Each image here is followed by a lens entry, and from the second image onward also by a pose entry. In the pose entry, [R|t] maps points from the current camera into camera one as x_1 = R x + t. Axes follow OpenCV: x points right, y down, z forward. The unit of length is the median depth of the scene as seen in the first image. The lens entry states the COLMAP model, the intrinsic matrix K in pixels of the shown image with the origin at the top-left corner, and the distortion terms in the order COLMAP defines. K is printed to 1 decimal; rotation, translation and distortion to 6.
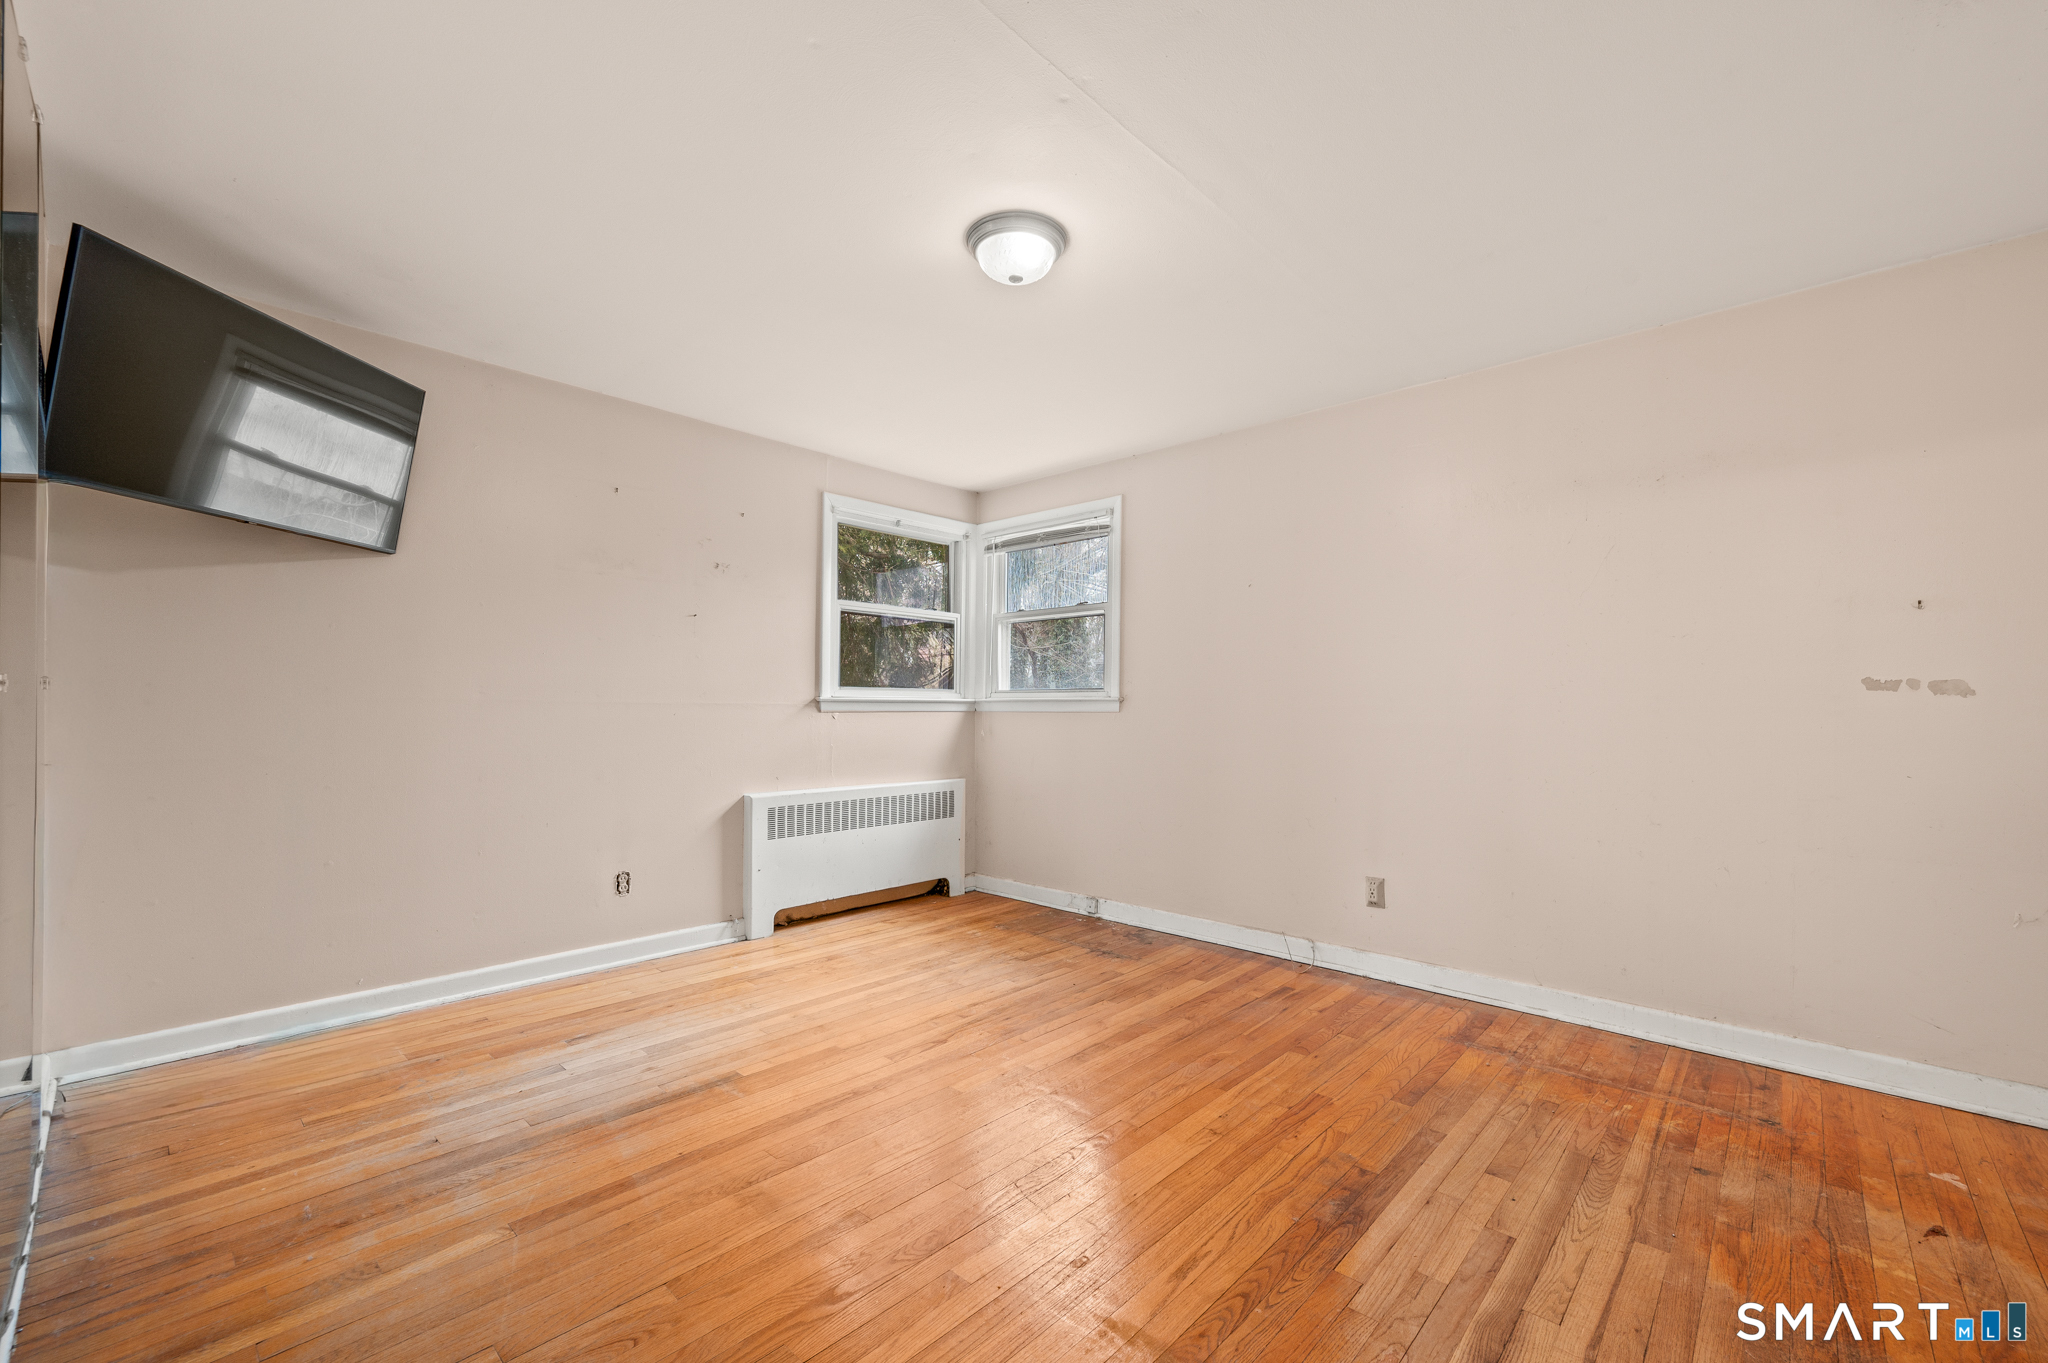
lens RADIAL K [[850.7, 0, 1048.8], [0, 850.7, 702.6], [0, 0, 1]] dist [0.000500, -0.000028]
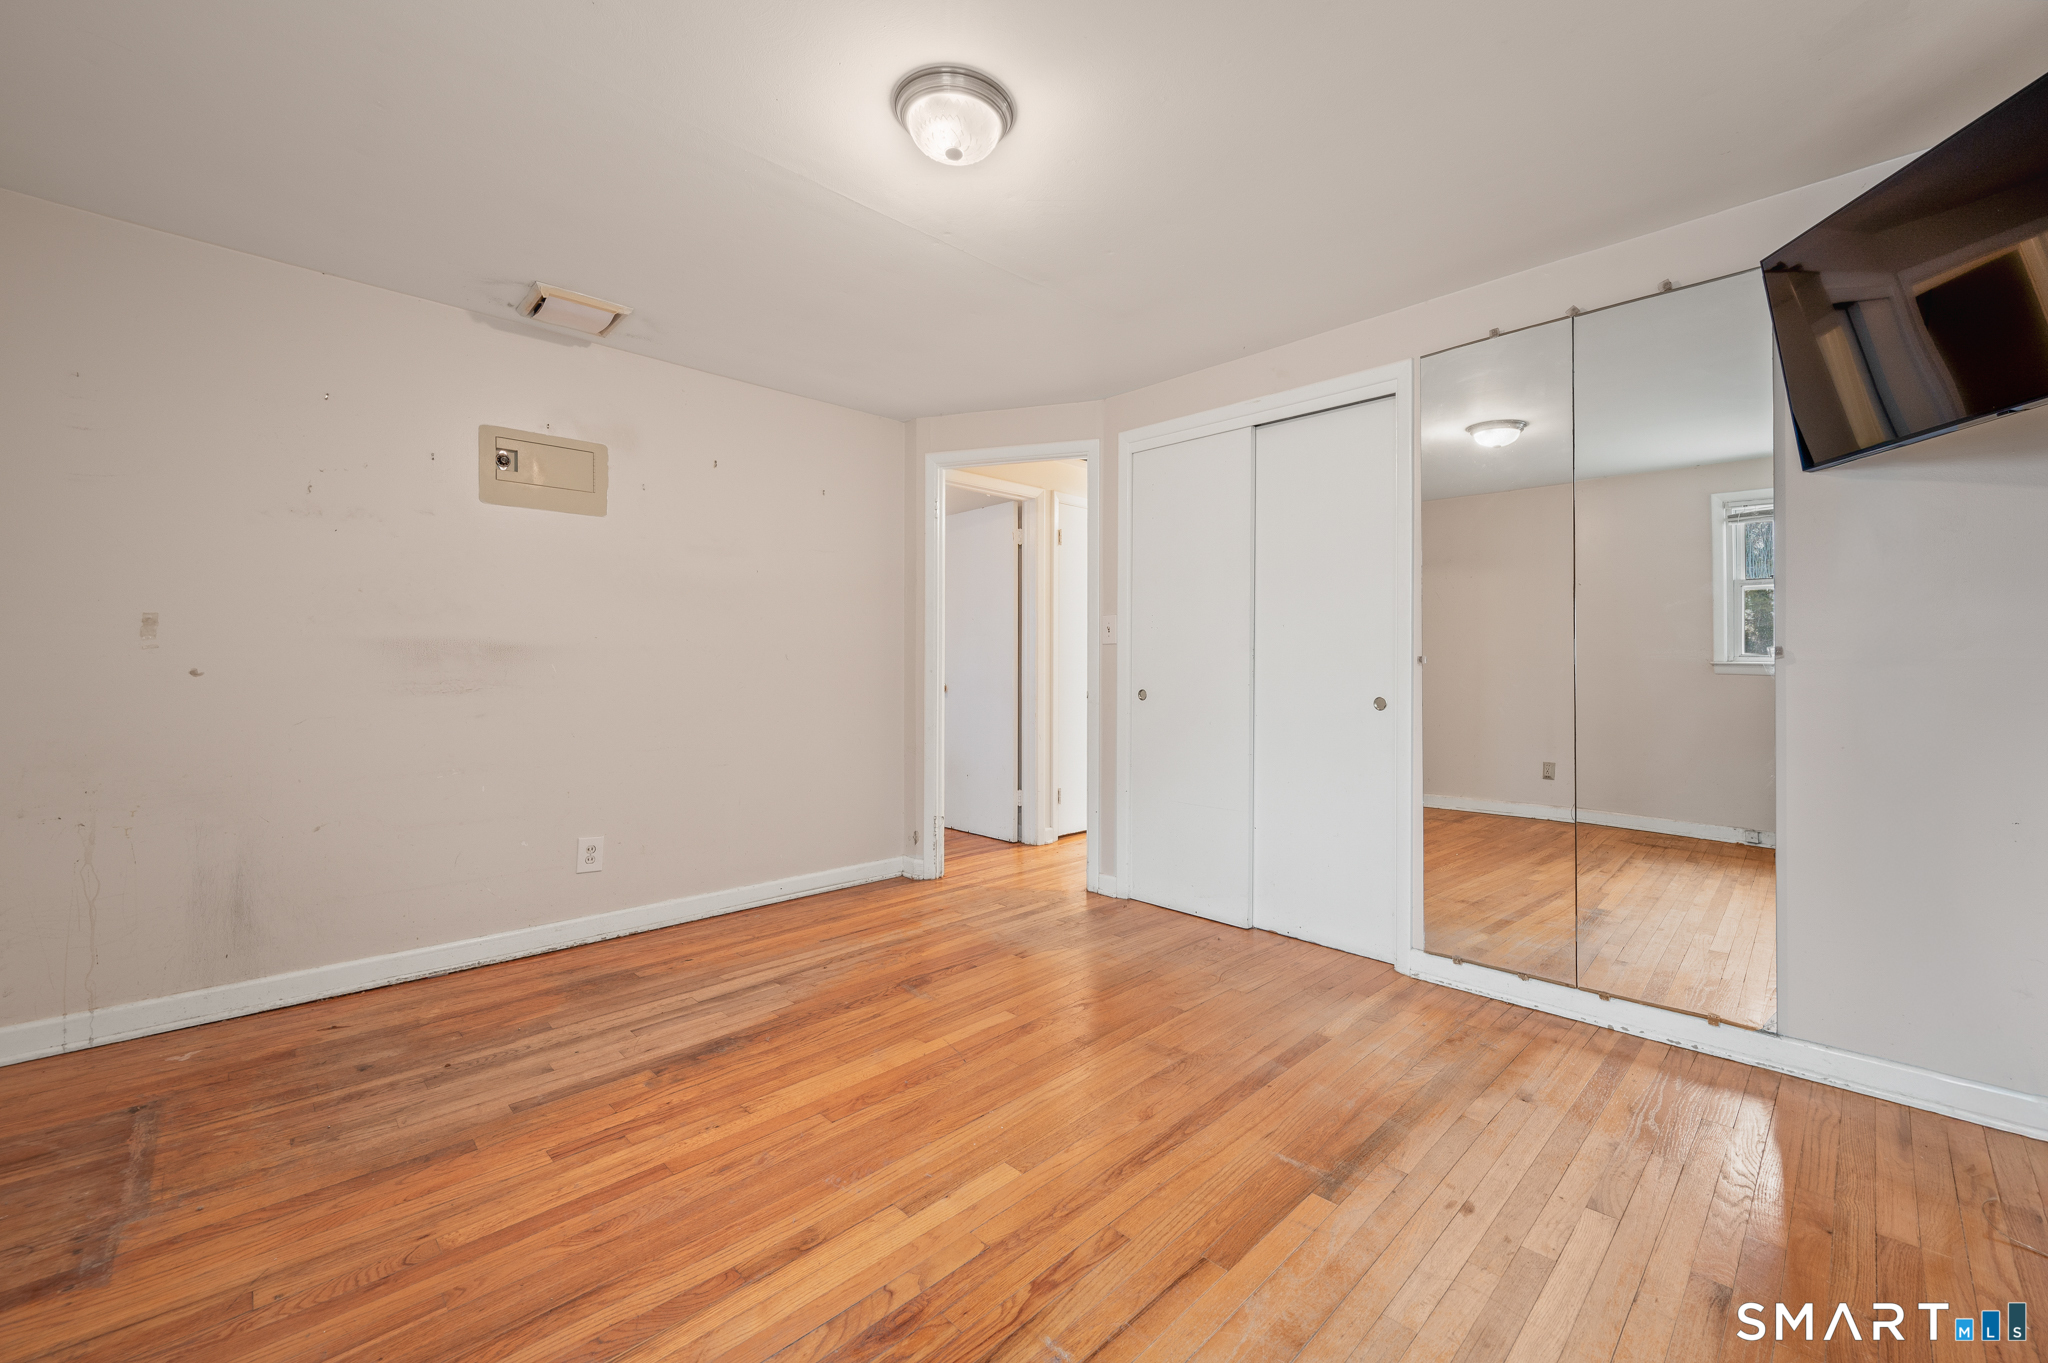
lens RADIAL K [[815.3, 0, 1047.2], [0, 815.3, 680.8], [0, 0, 1]] dist [-0.000830, -0.000148]
pose [[-0.997558, -0.011184, 0.068942, -0.148219], [-0.010643, 0.999910, 0.008216, 0.009630], [-0.069028, 0.007462, -0.997587, 1.393974]]
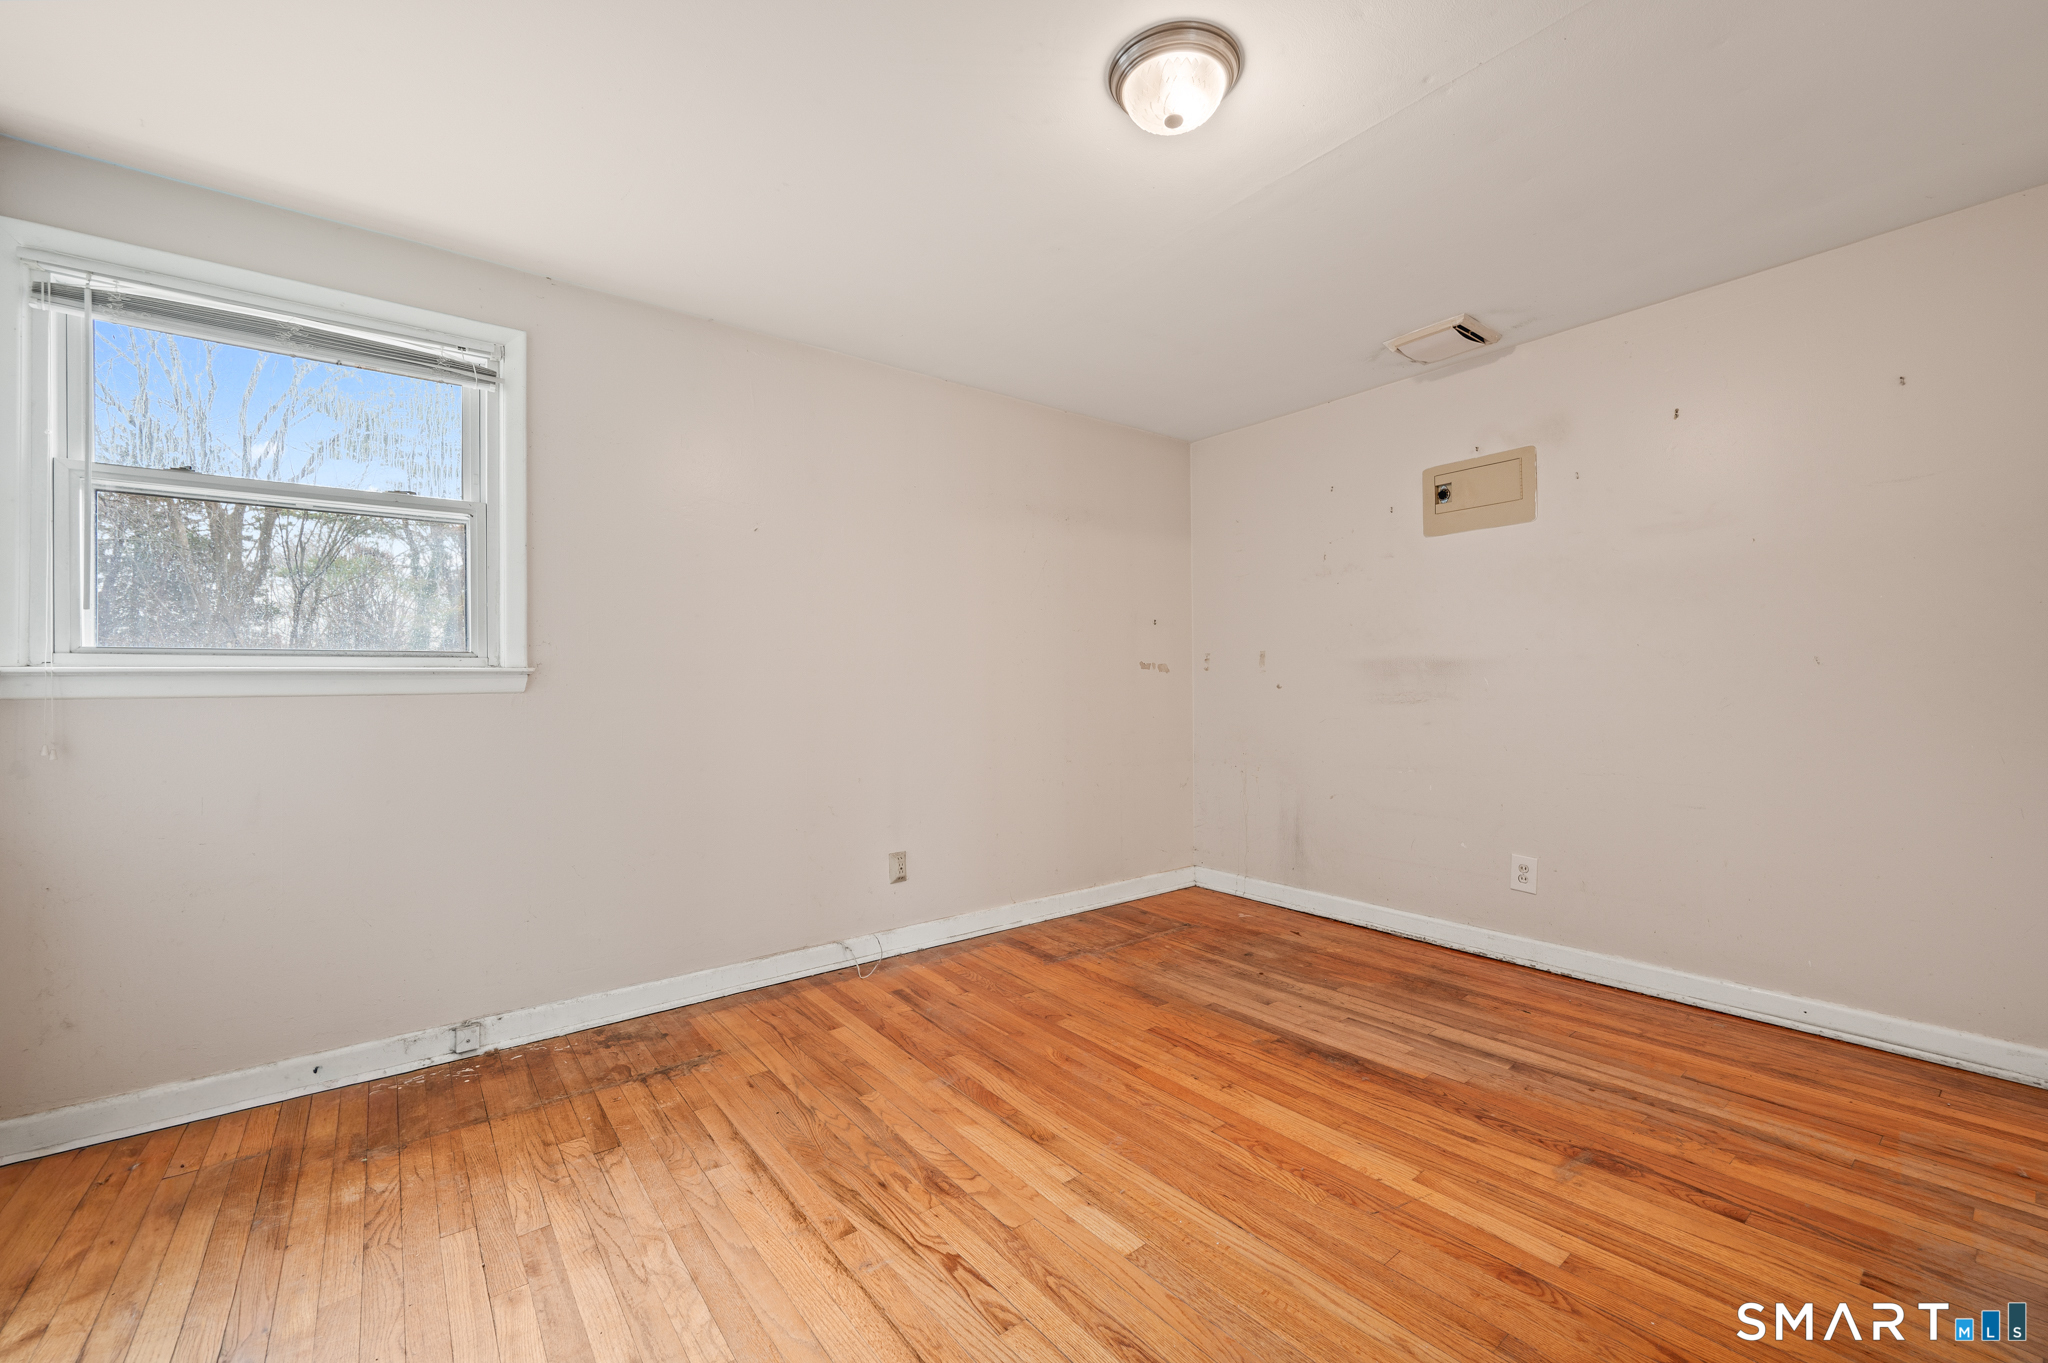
lens RADIAL K [[815.3, 0, 1047.2], [0, 815.3, 680.8], [0, 0, 1]] dist [-0.000830, -0.000148]
pose [[0.163726, -0.004223, 0.986497, -0.608452], [0.003319, 0.999988, 0.003730, 0.002431], [-0.986500, 0.002664, 0.163738, 0.777817]]
